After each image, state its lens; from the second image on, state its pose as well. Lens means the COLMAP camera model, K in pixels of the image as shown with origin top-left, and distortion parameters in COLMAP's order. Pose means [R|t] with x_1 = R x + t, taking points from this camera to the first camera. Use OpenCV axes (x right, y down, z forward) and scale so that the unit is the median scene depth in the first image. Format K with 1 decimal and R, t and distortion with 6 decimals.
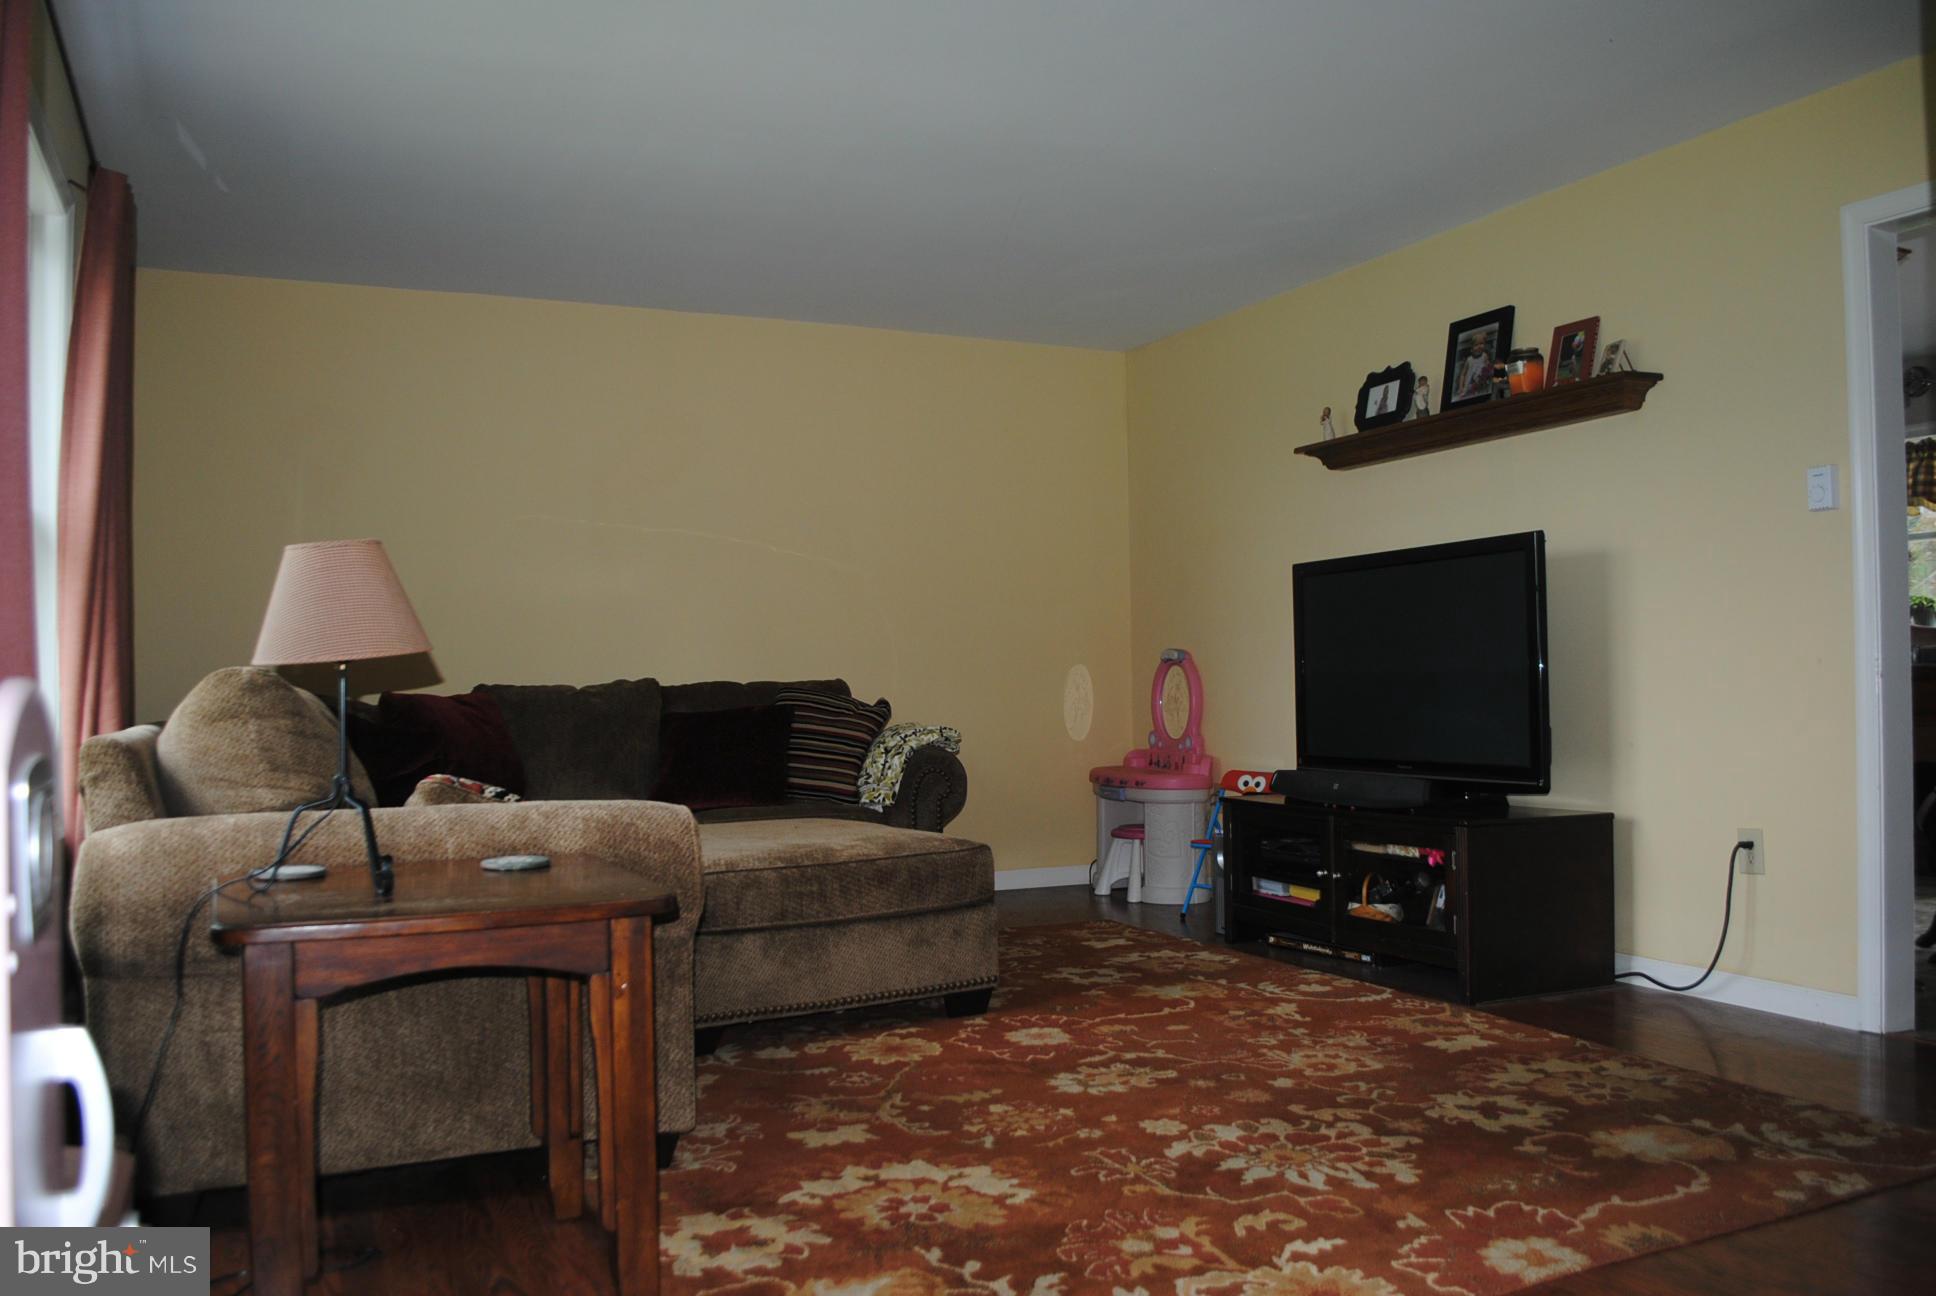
lens RADIAL K [[1488.8, 0, 976.5], [0, 1488.8, 652.4], [0, 0, 1]] dist [-0.039767, -0.014954]
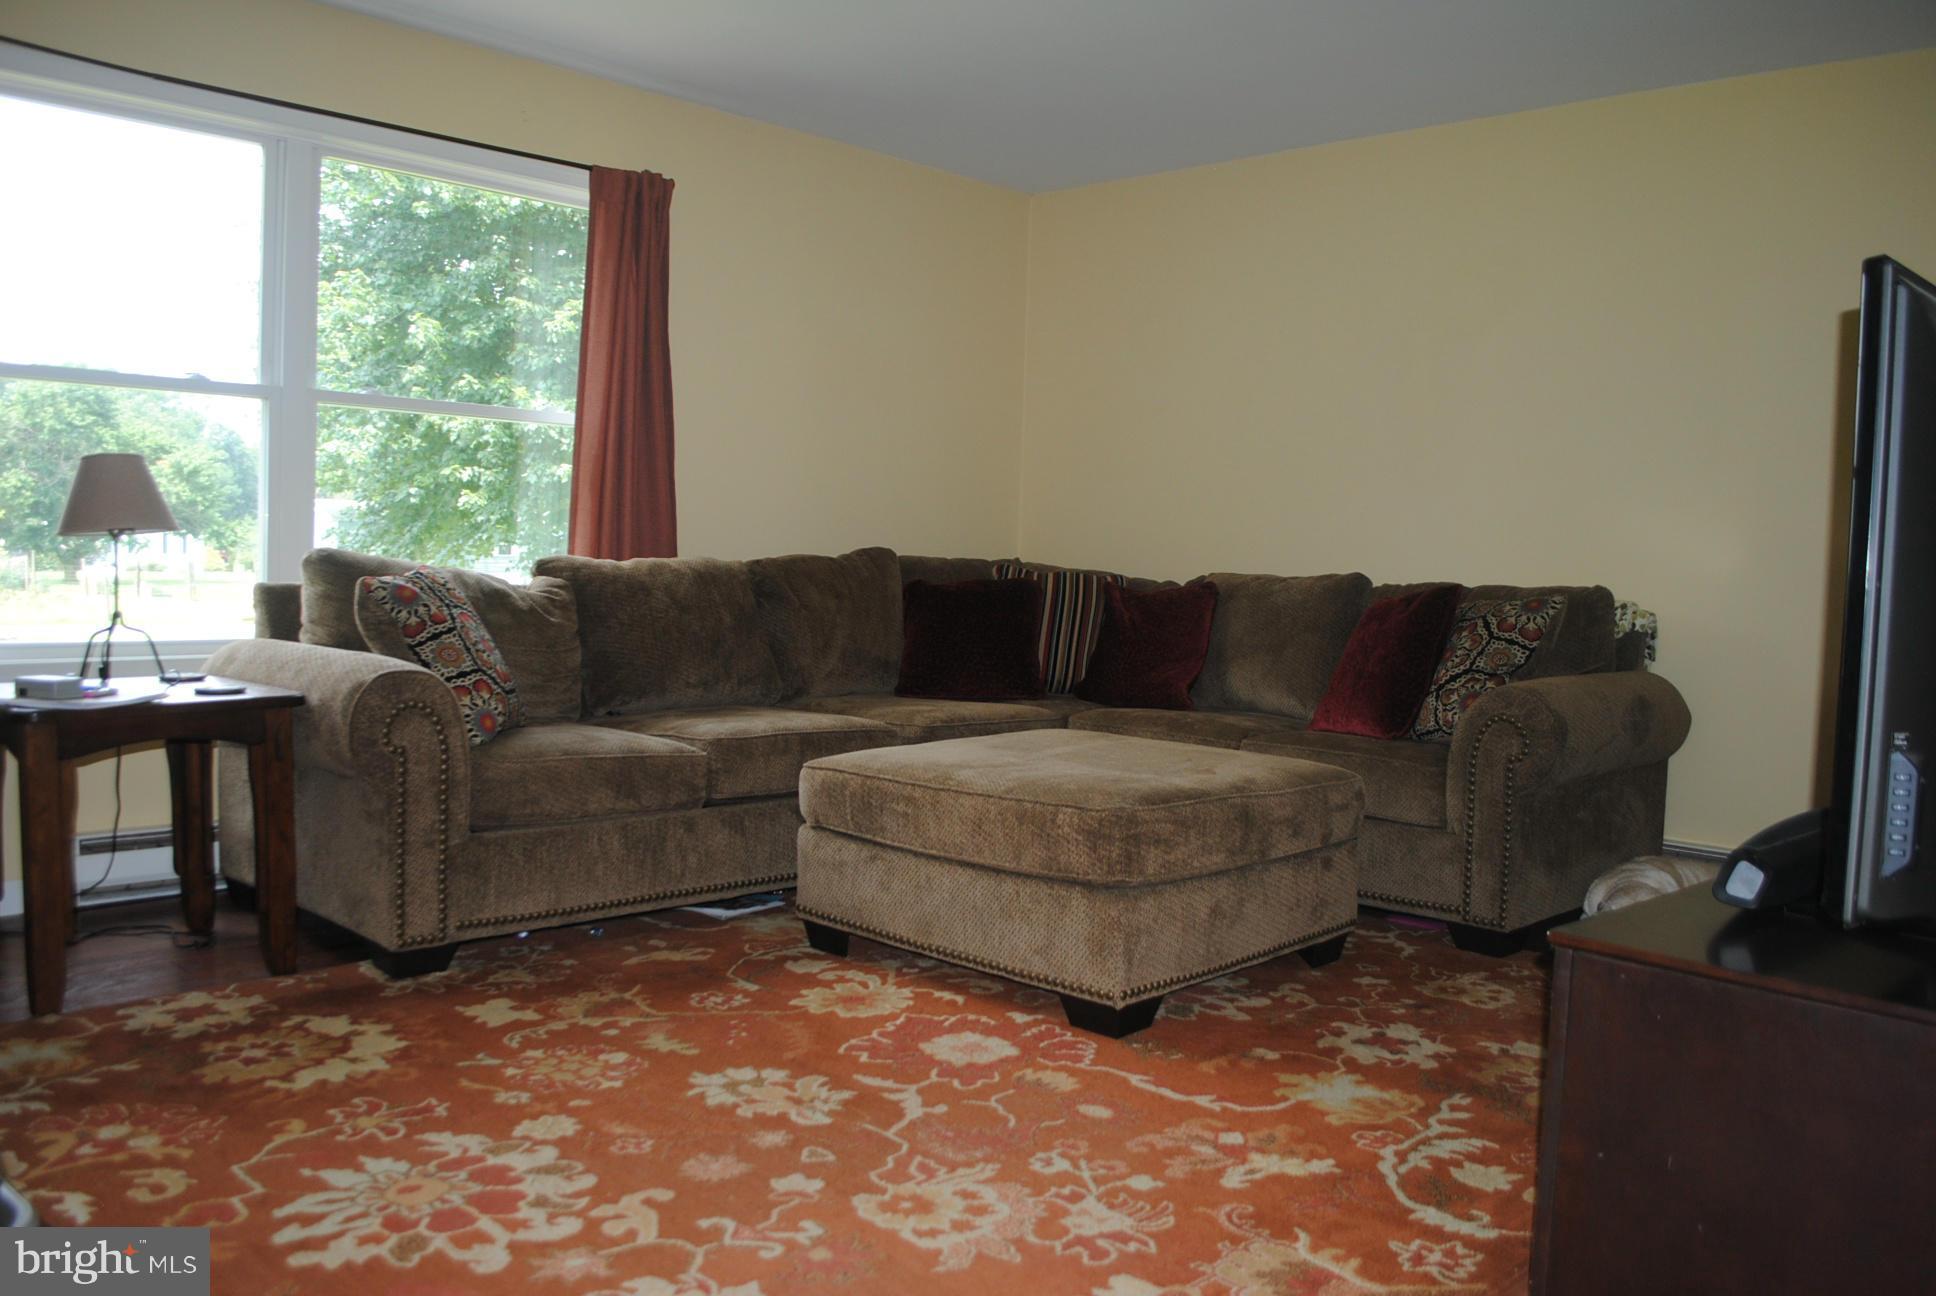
lens RADIAL K [[1488.8, 0, 976.2], [0, 1488.8, 643.1], [0, 0, 1]] dist [-0.039767, -0.014954]
pose [[0.347906, 0.069804, -0.934927, 0.940272], [-0.006650, 0.997383, 0.071992, -0.008059], [0.937506, -0.018829, 0.347459, 0.929428]]
